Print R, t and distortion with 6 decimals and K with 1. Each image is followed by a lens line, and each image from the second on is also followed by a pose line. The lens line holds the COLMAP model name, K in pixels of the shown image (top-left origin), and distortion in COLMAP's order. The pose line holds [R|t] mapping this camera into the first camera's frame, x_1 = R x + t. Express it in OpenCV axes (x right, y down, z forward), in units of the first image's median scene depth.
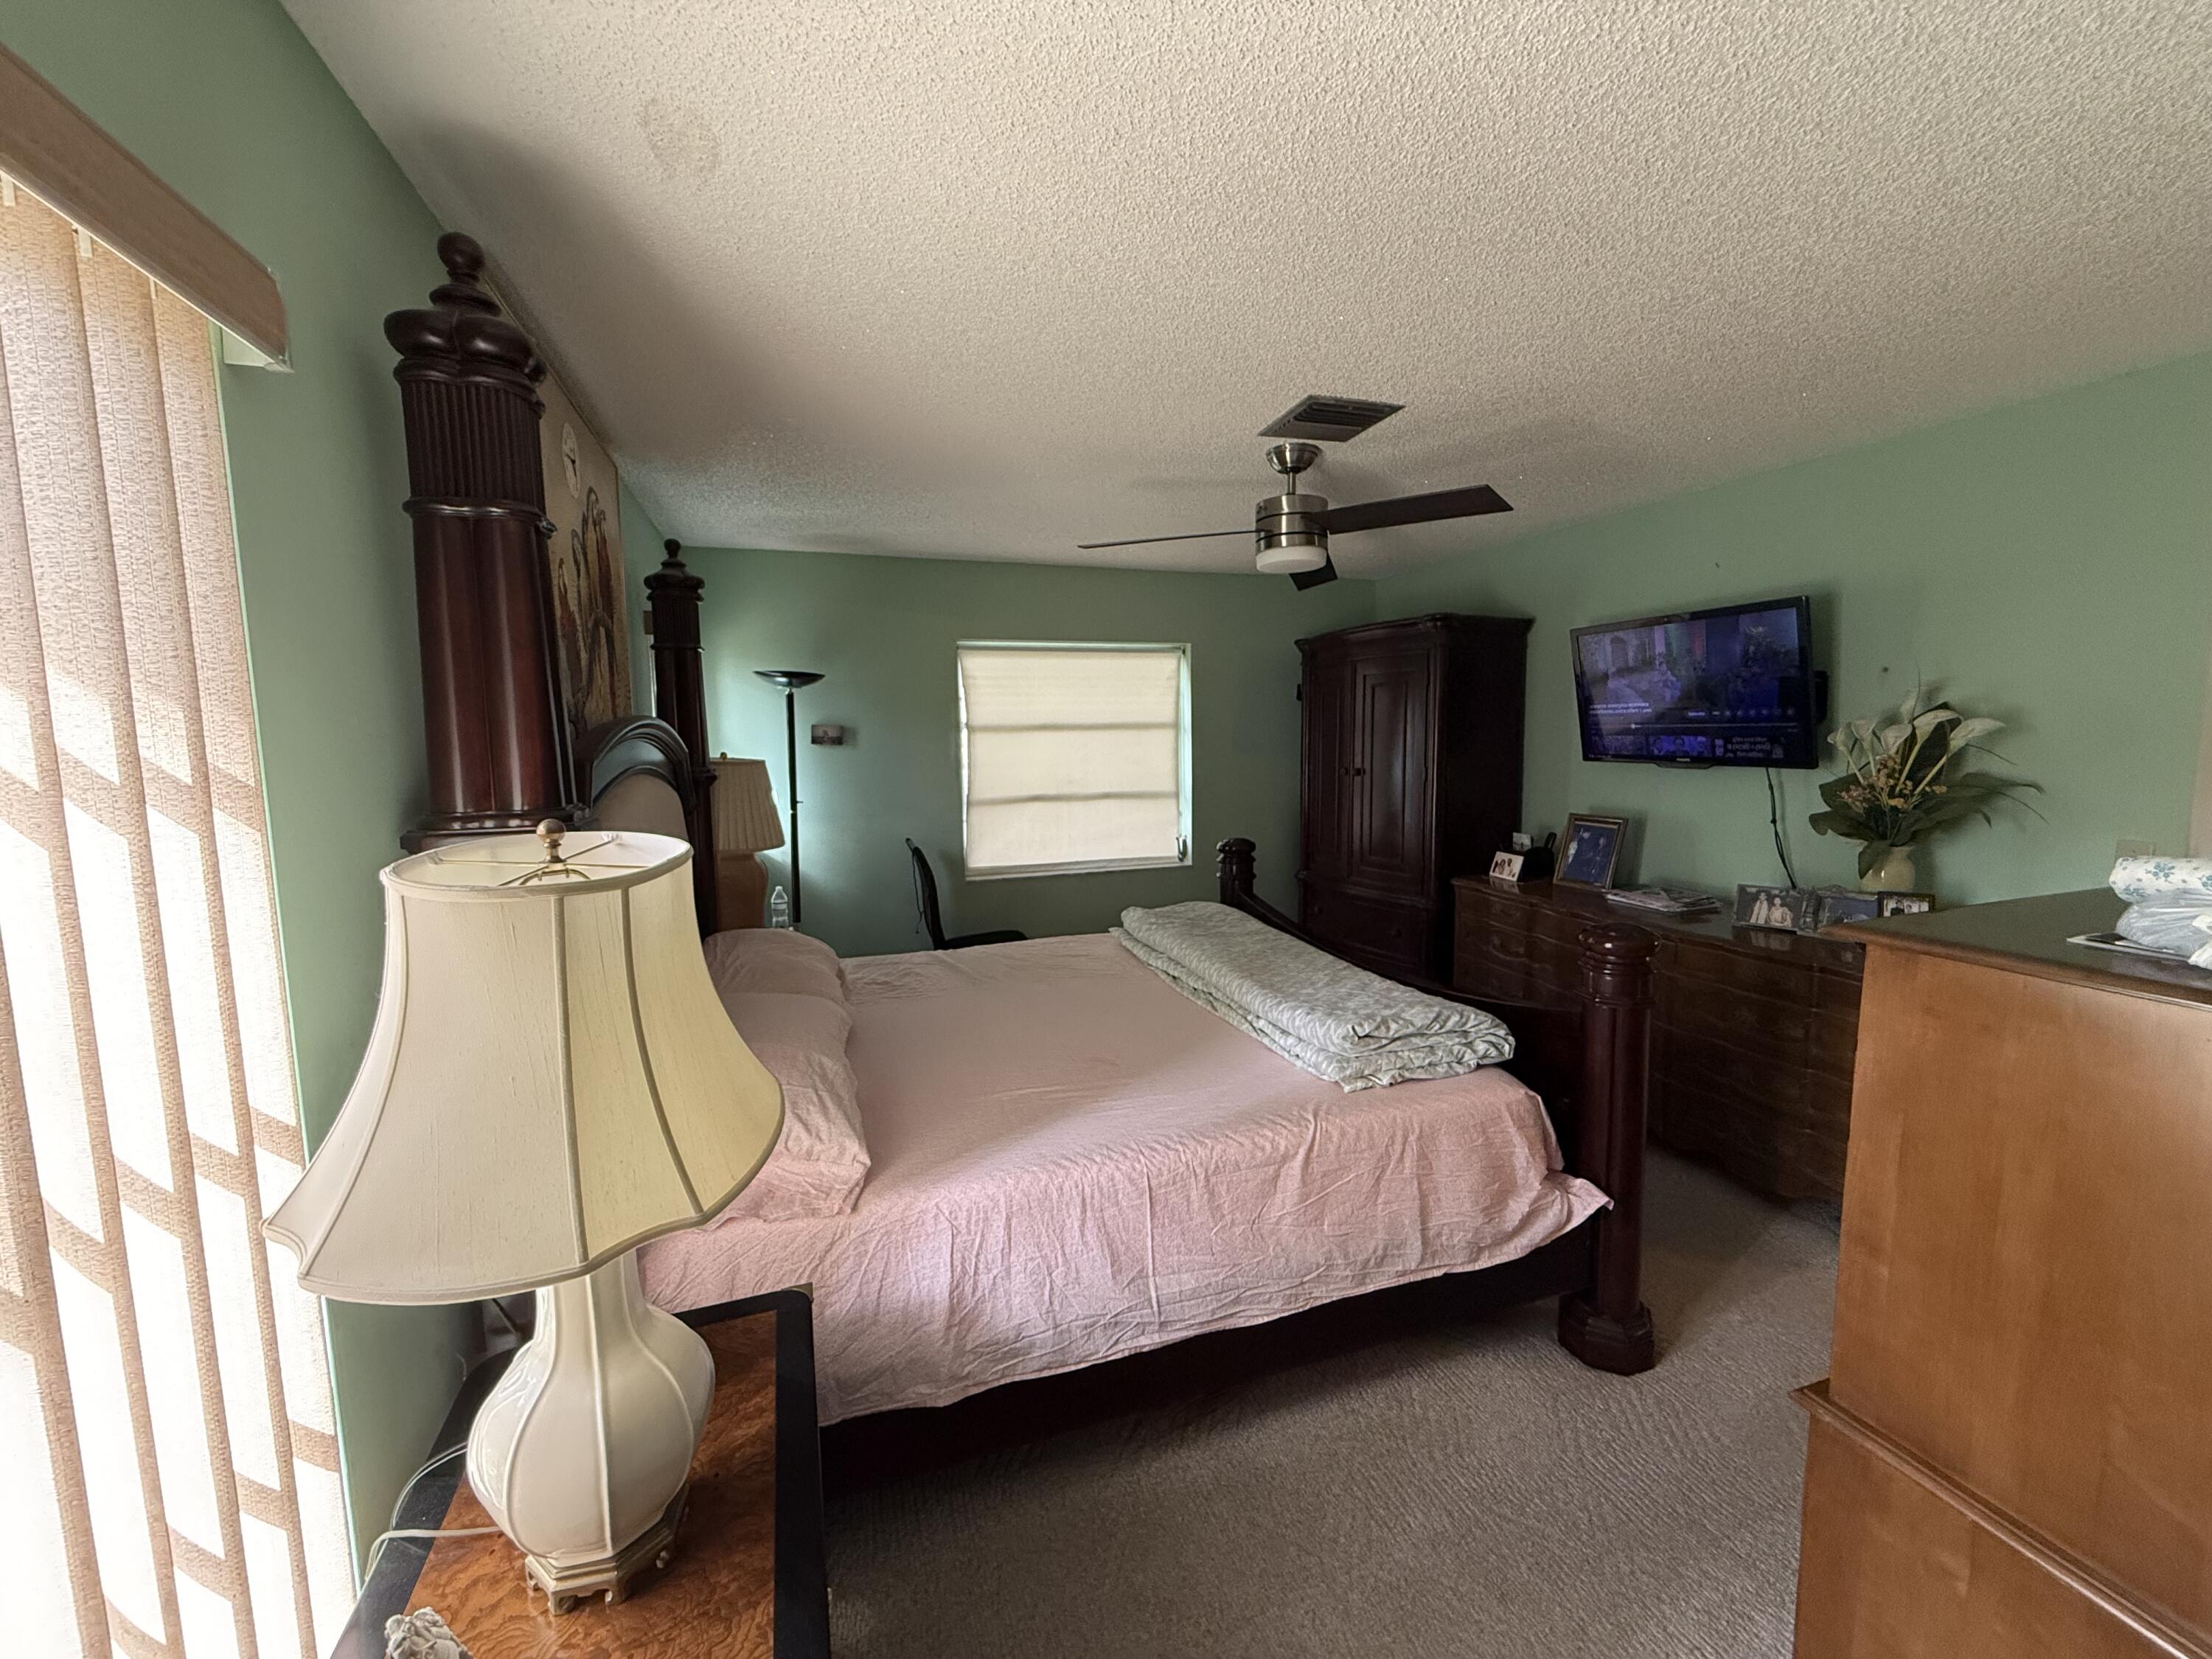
lens RADIAL K [[880.2, 0, 1097.3], [0, 880.2, 823.3], [0, 0, 1]] dist [-0.001727, 0.000470]
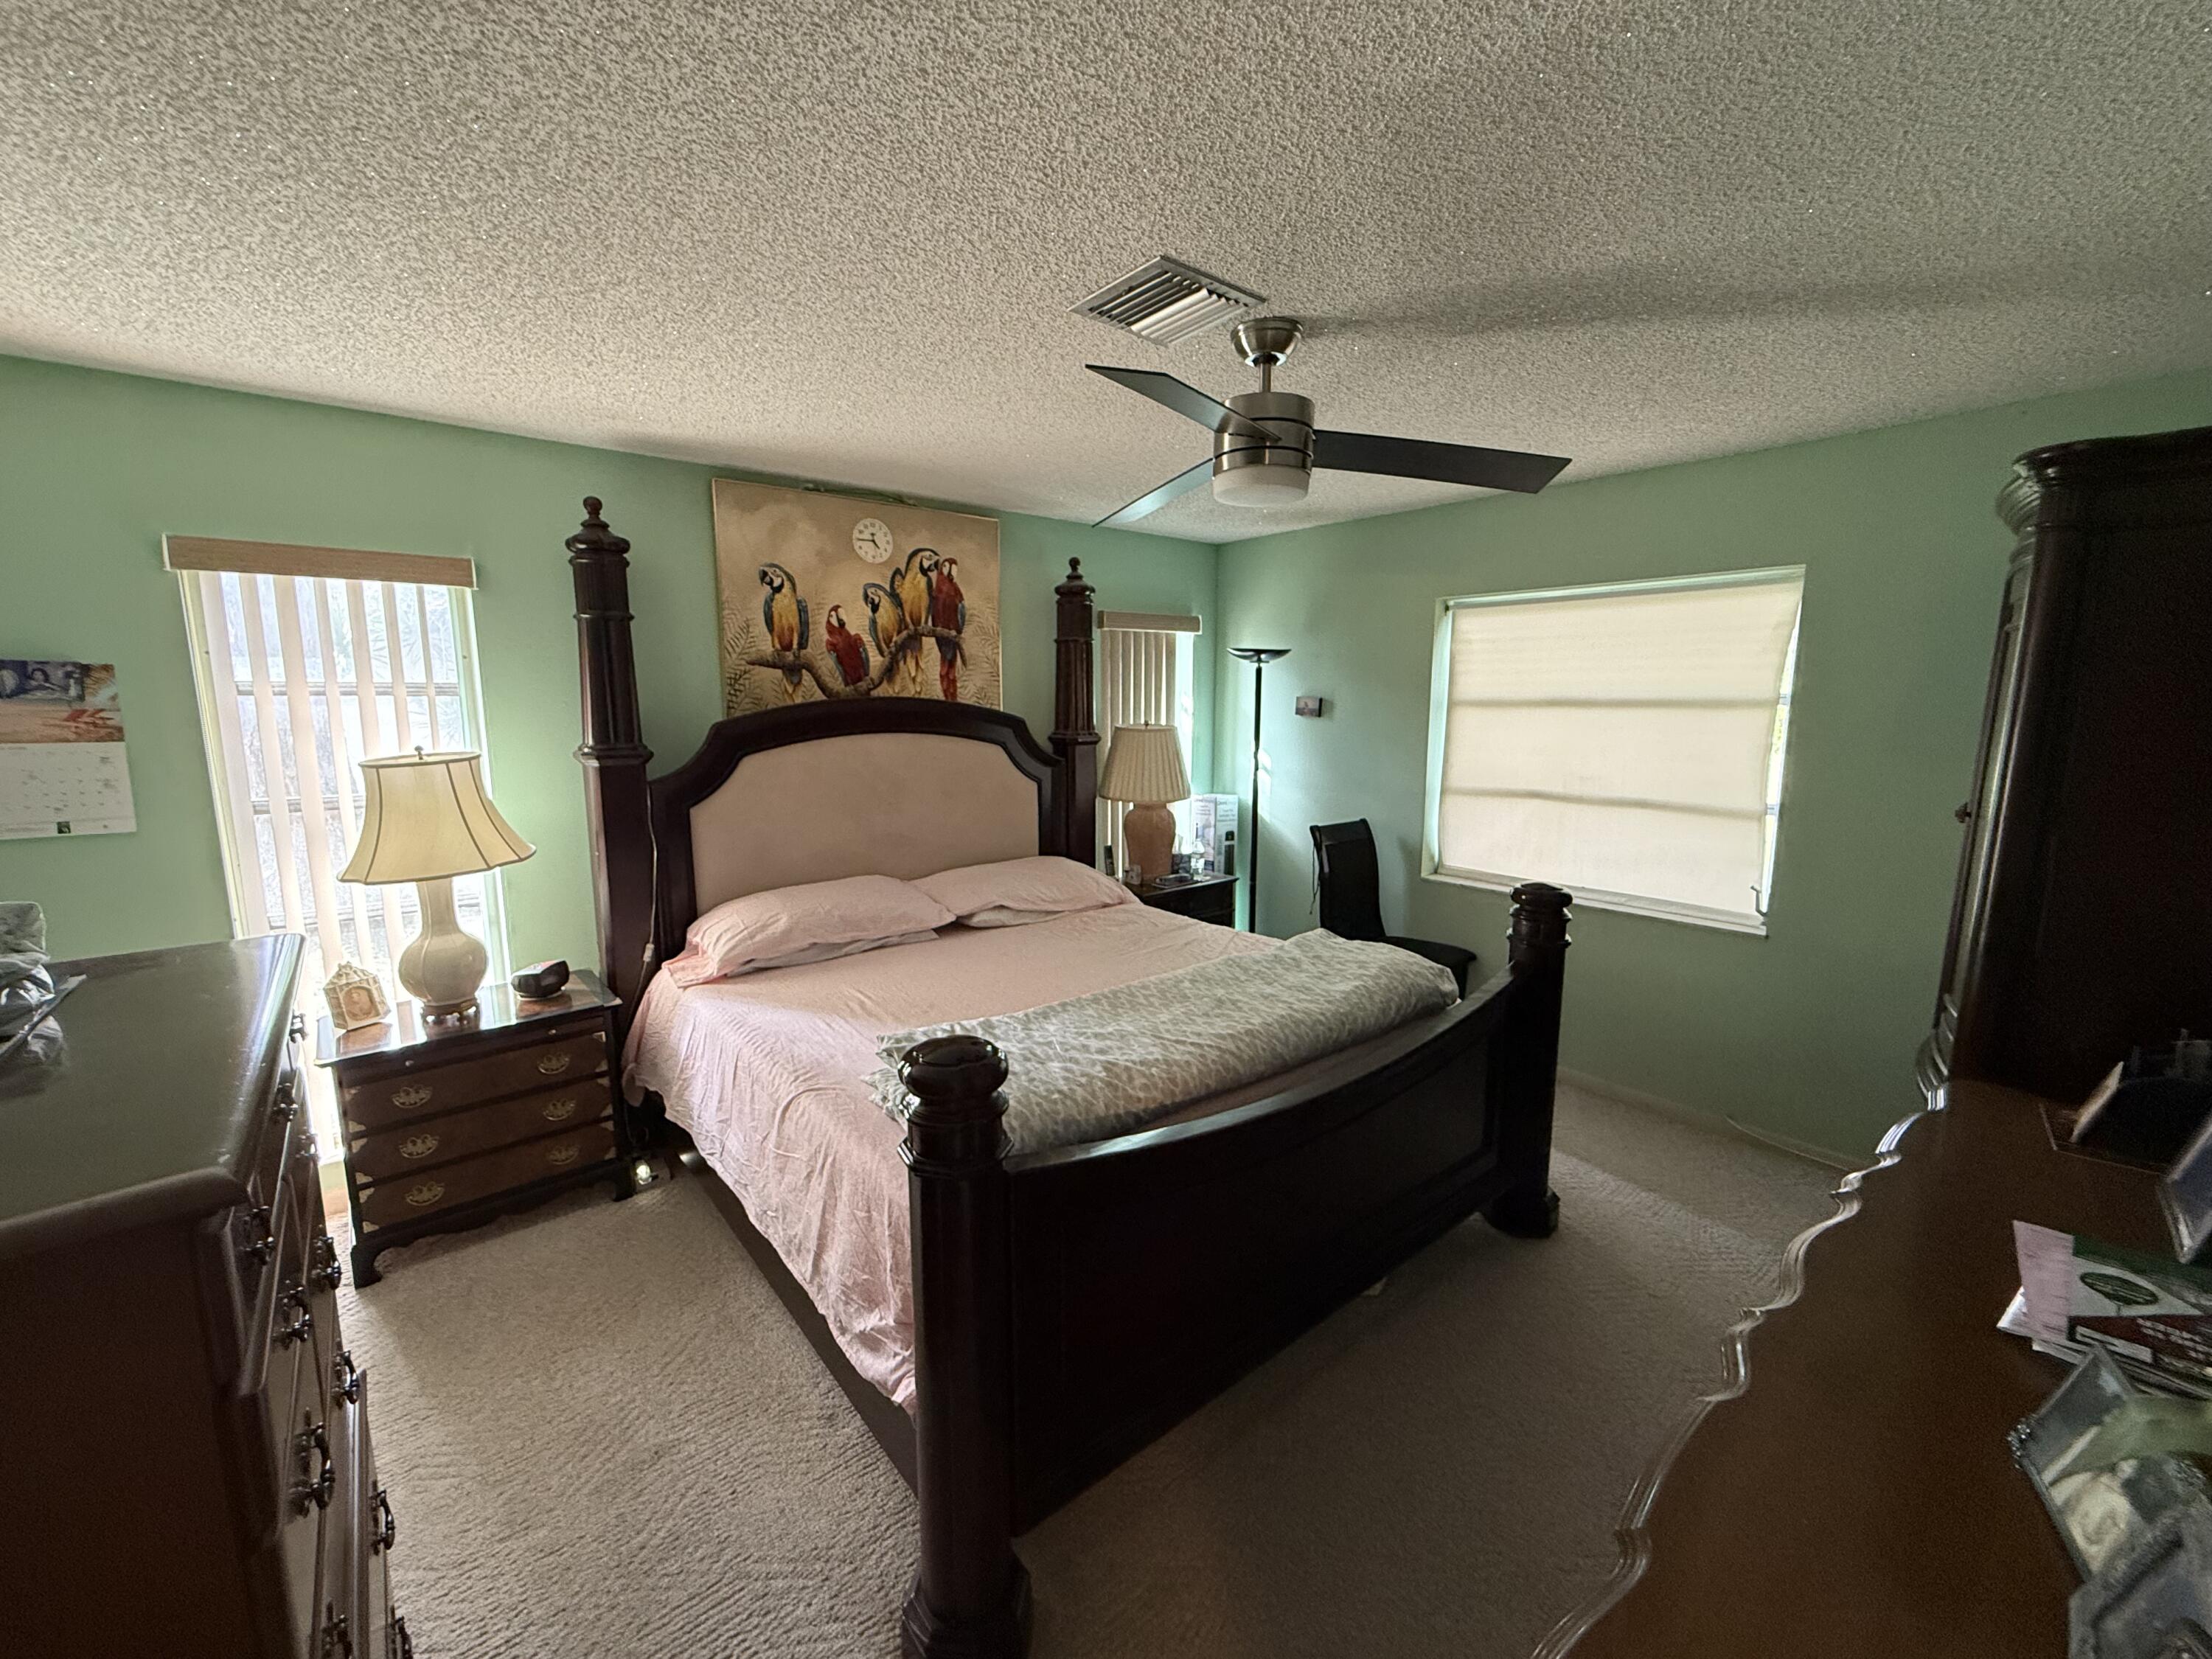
lens RADIAL K [[880.2, 0, 1094.6], [0, 880.2, 834.8], [0, 0, 1]] dist [-0.001727, 0.000470]
pose [[0.358979, 0.154544, -0.920462, 0.557116], [-0.098831, 0.986946, 0.127163, -0.058696], [0.928098, 0.045322, 0.369567, 0.393512]]
